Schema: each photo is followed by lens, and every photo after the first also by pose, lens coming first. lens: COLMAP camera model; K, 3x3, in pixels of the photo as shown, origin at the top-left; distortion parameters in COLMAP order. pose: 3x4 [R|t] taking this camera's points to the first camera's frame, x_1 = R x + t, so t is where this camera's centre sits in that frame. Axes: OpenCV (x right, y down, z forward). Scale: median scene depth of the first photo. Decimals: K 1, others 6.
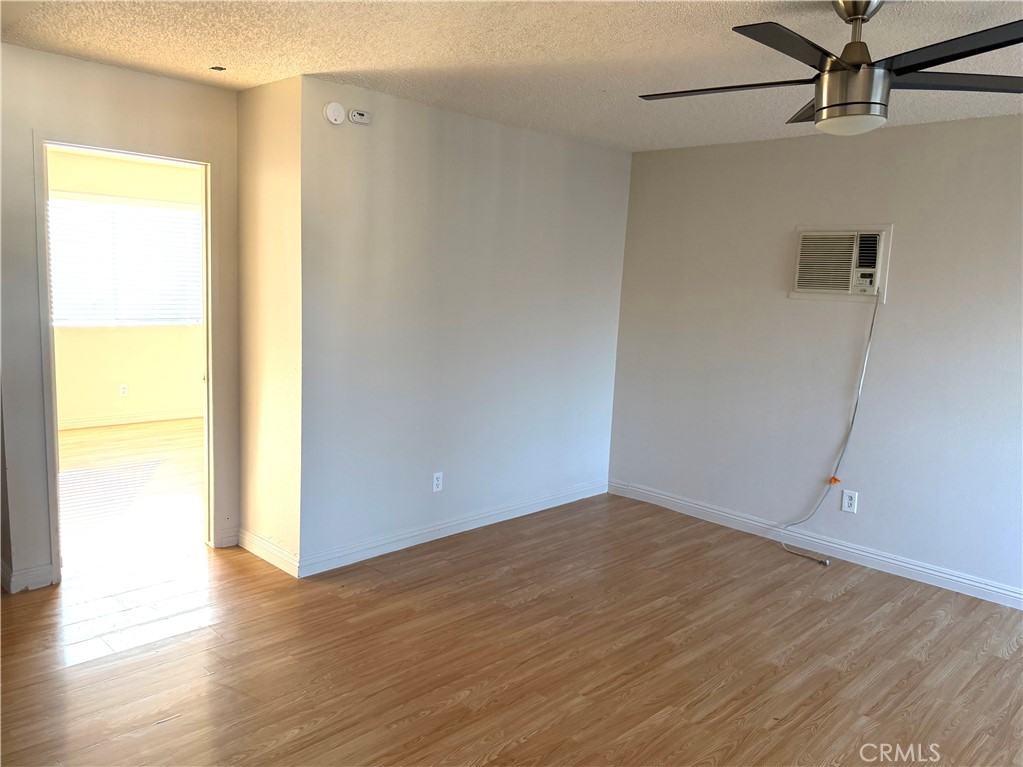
lens RADIAL K [[733.8, 0, 506.1], [0, 733.8, 384.0], [0, 0, 1]] dist [0.034283, -0.029879]
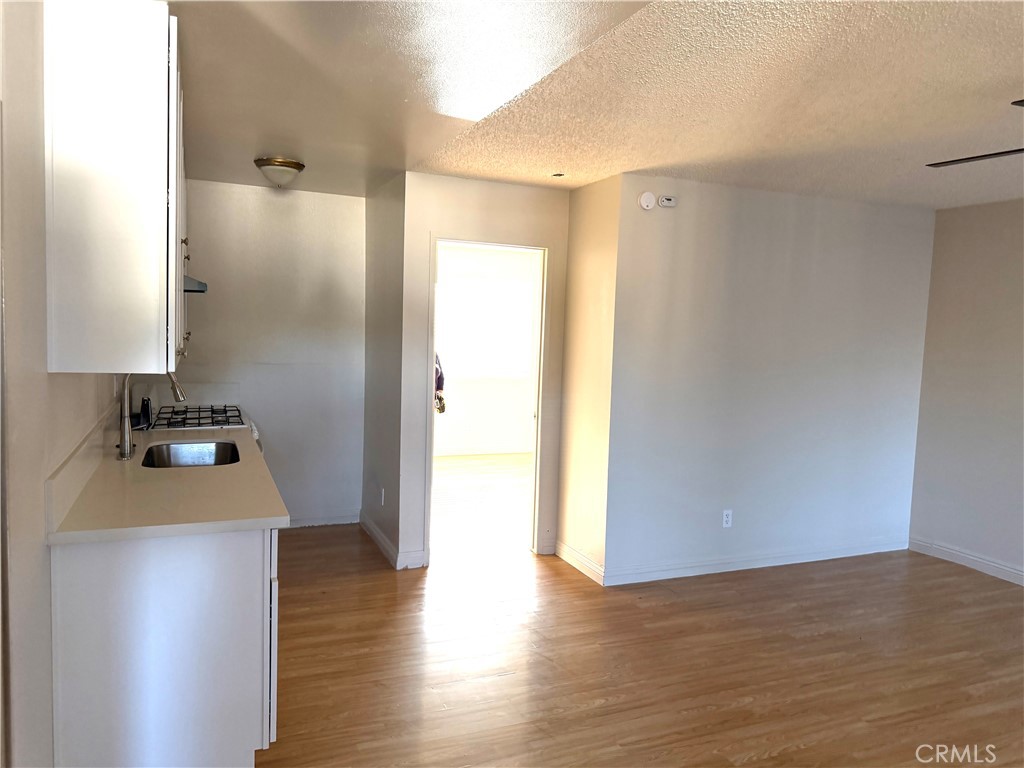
lens RADIAL K [[734.5, 0, 506.6], [0, 734.5, 384.5], [0, 0, 1]] dist [0.034283, -0.029879]
pose [[0.924761, 0.015036, -0.380250, 0.020655], [-0.046881, 0.996109, -0.074625, 0.037939], [0.377649, 0.086837, 0.921868, -0.186853]]
